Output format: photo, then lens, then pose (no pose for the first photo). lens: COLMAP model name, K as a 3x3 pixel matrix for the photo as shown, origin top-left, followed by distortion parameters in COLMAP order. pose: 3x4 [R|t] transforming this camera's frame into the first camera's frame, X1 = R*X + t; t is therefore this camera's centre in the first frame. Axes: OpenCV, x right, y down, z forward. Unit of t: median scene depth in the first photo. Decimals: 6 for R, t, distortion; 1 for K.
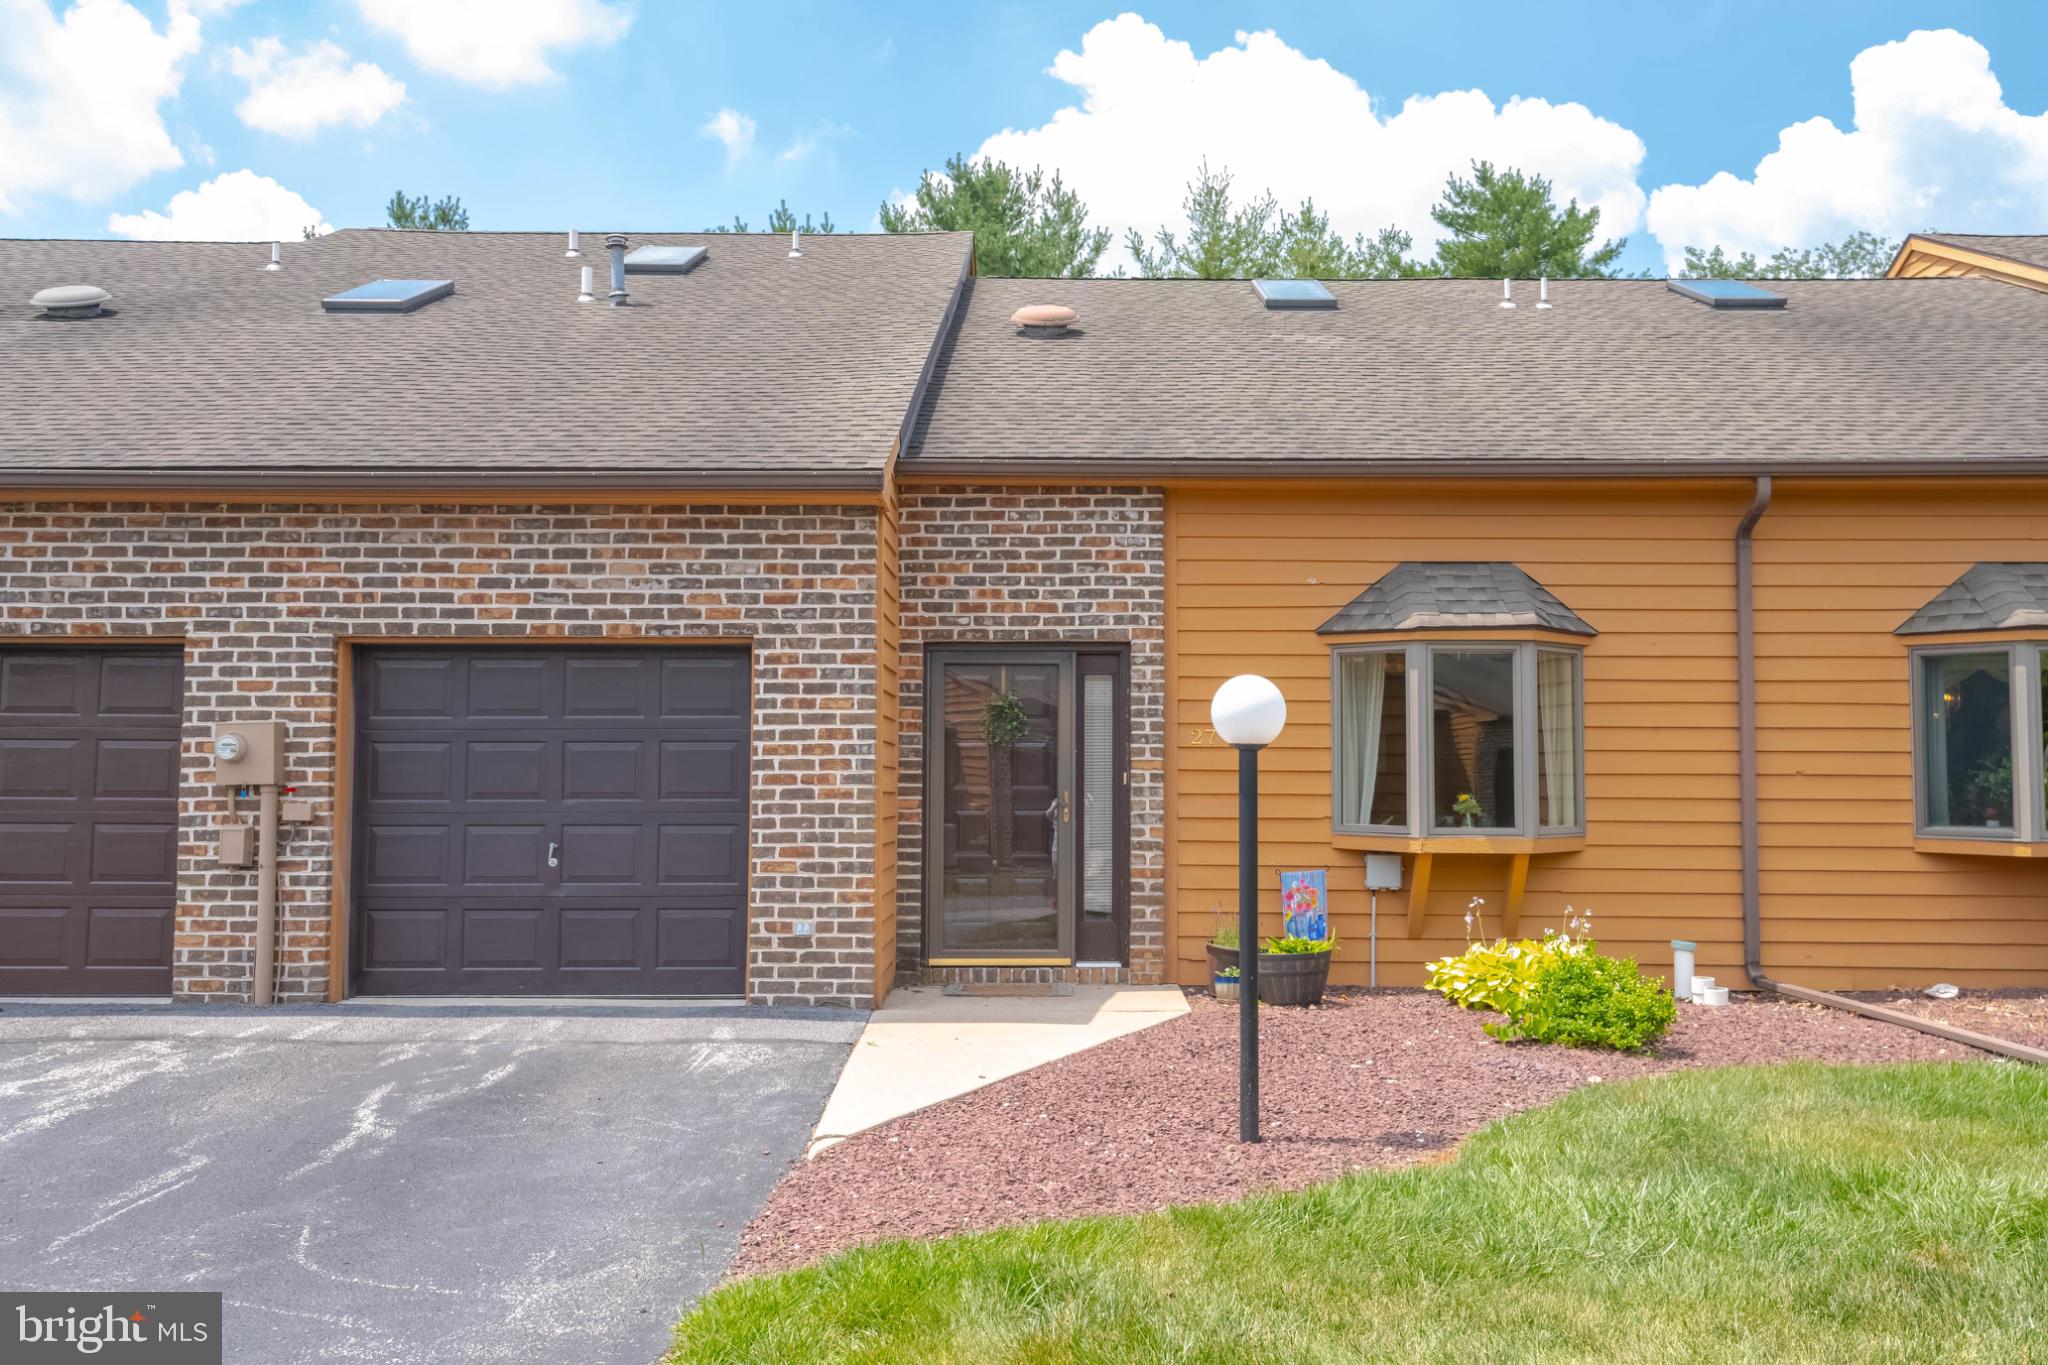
lens RADIAL K [[1648.3, 0, 1042.5], [0, 1648.3, 685.6], [0, 0, 1]] dist [0.027719, 0.005714]
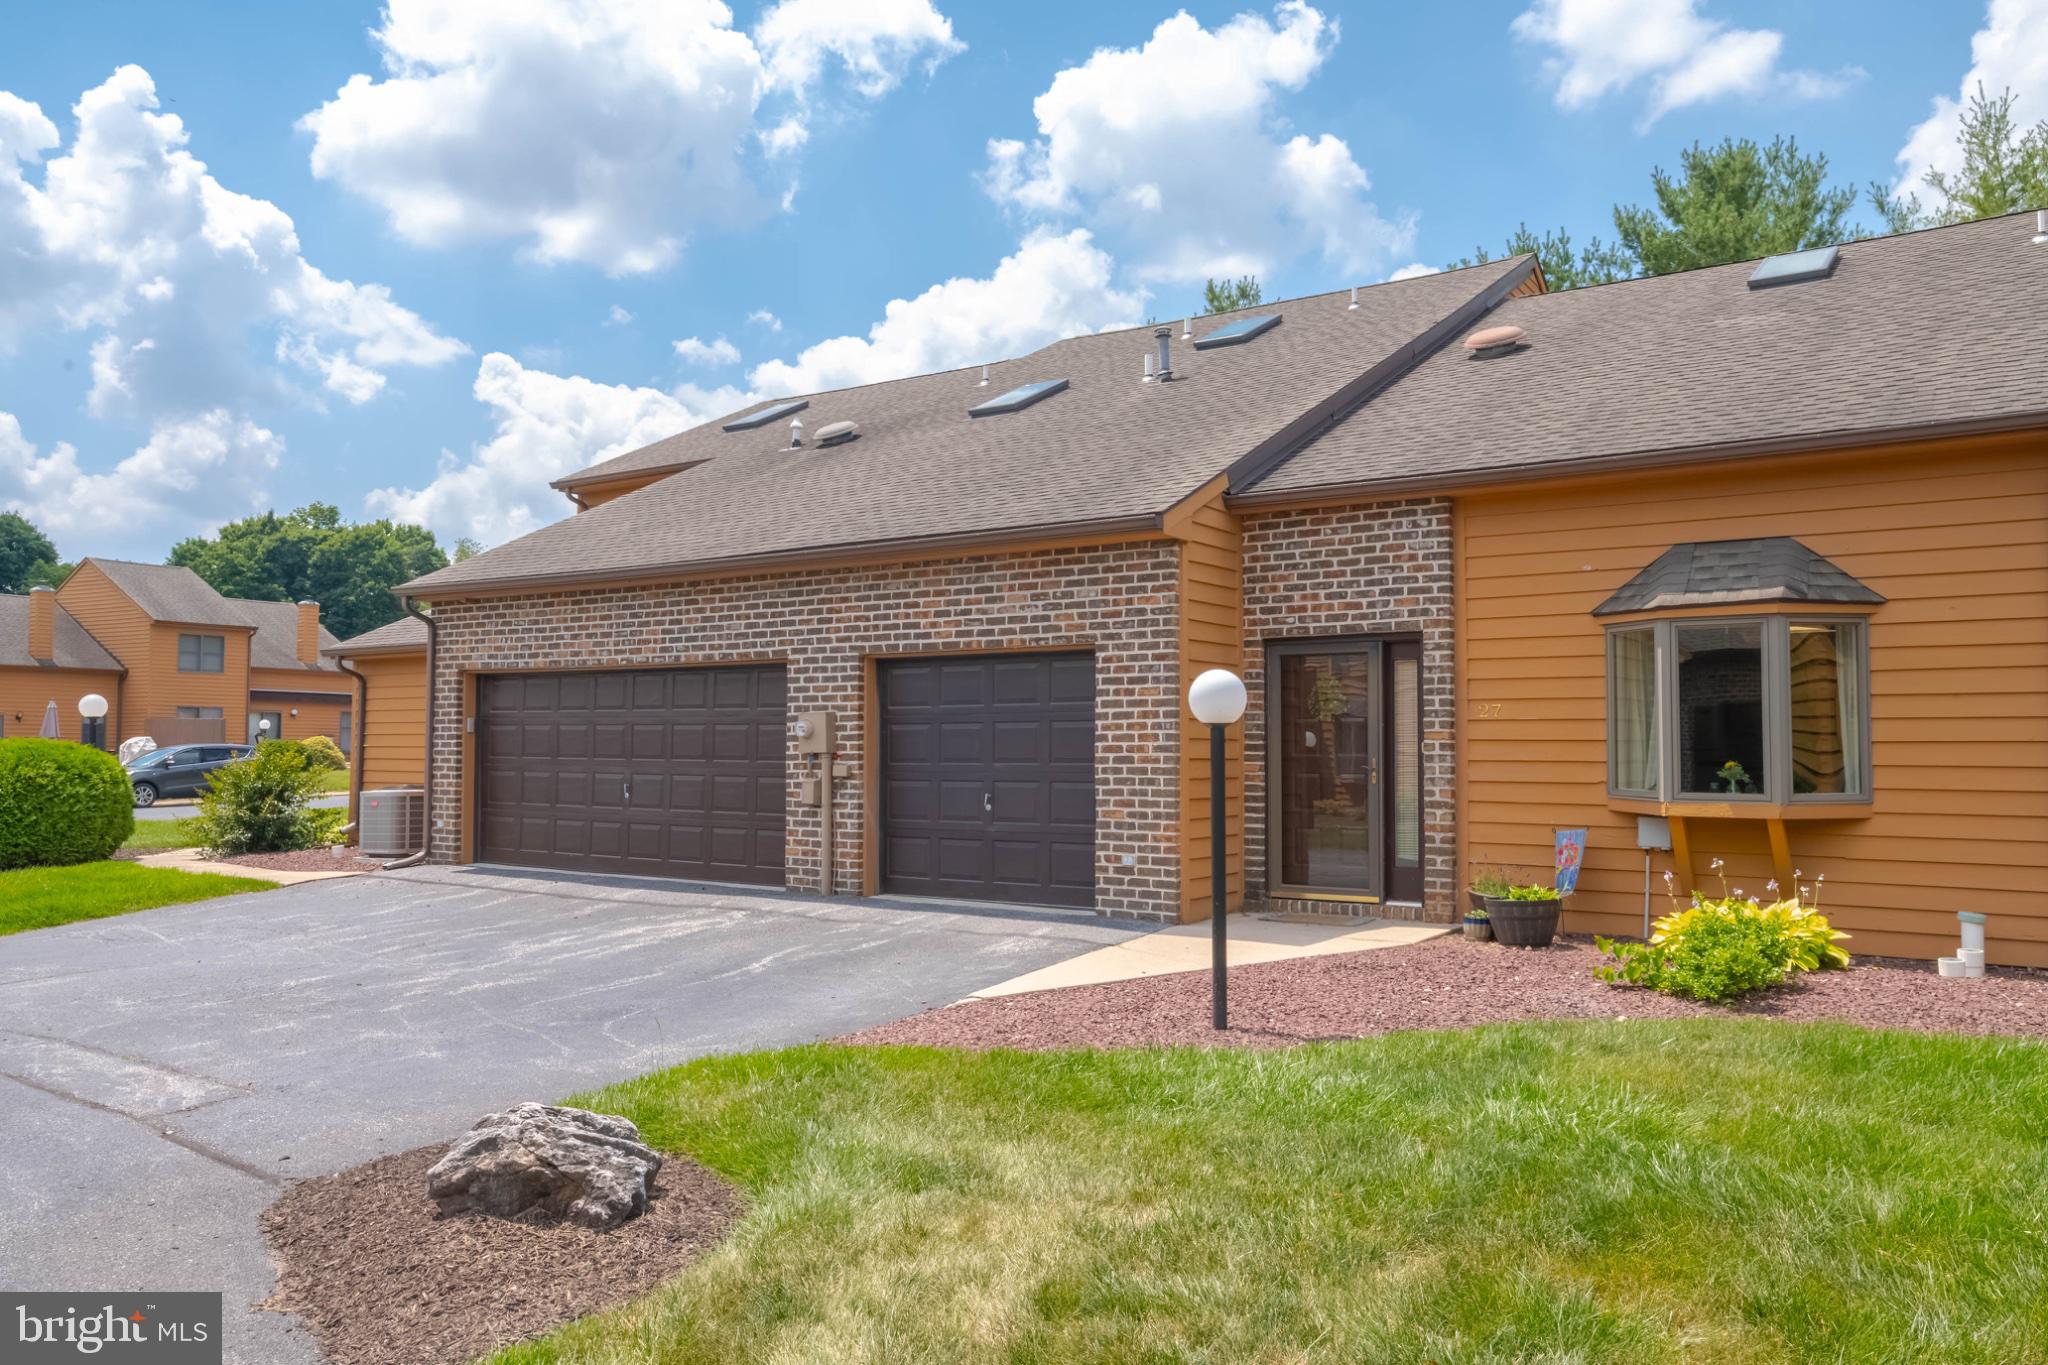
lens RADIAL K [[1456.9, 0, 1045.3], [0, 1456.9, 690.8], [0, 0, 1]] dist [0.025579, -0.002061]
pose [[0.837558, -0.023646, -0.545836, 0.437254], [0.034409, 0.999363, 0.009506, -0.003516], [0.545264, -0.026744, 0.837838, -0.020533]]
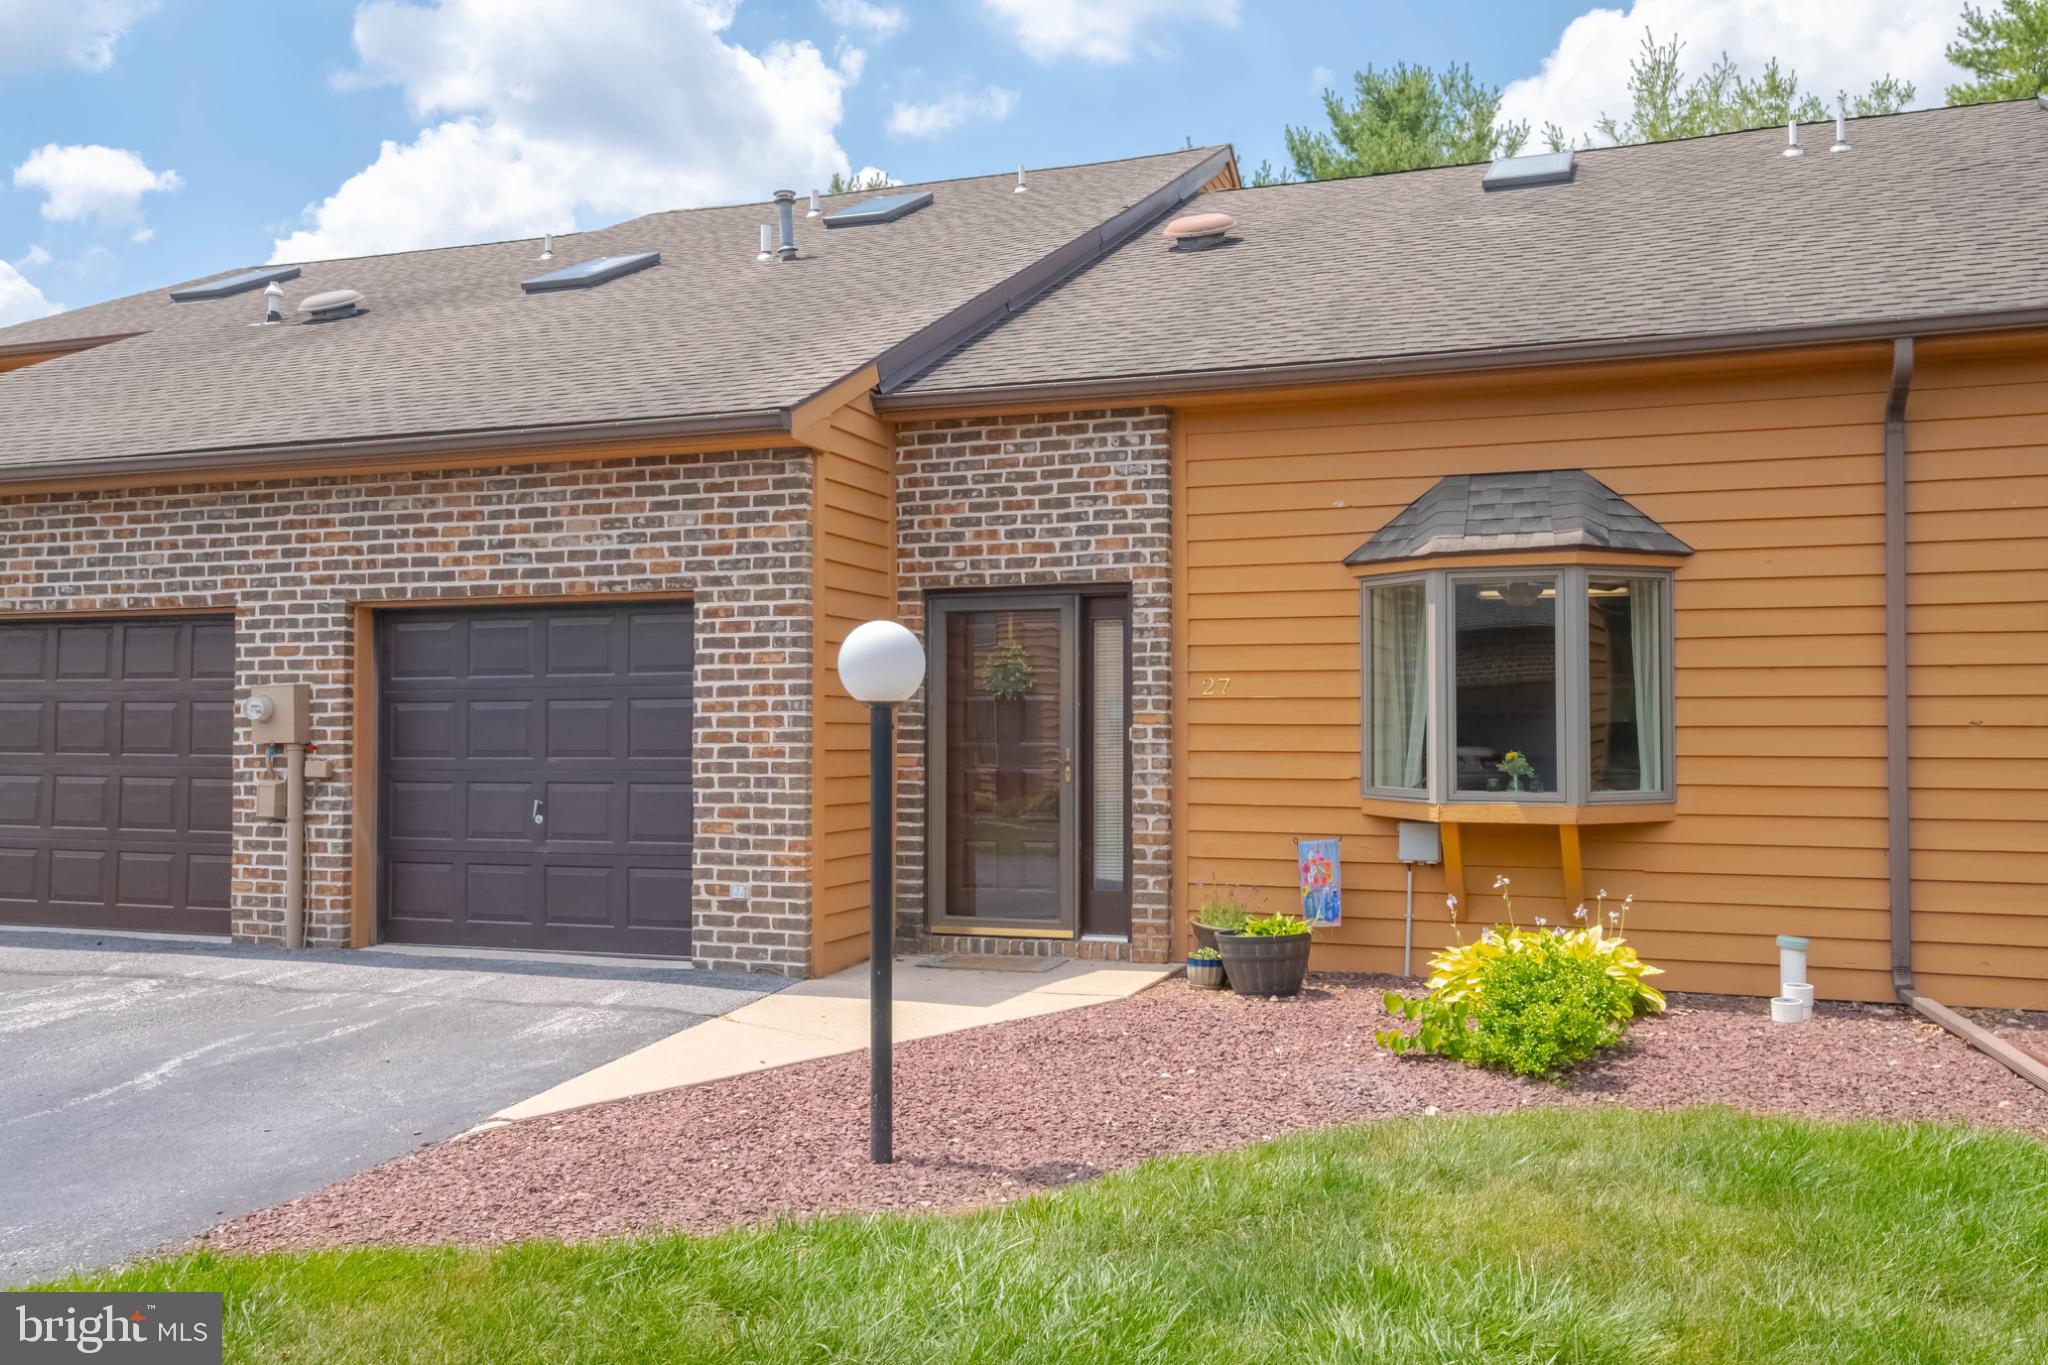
lens RADIAL K [[1648.3, 0, 1046.2], [0, 1648.3, 687.2], [0, 0, 1]] dist [0.027719, 0.005714]
pose [[0.944922, -0.012218, -0.327069, 0.334520], [0.023308, 0.999278, 0.030010, 0.003034], [0.326466, -0.035980, 0.944524, 0.149956]]
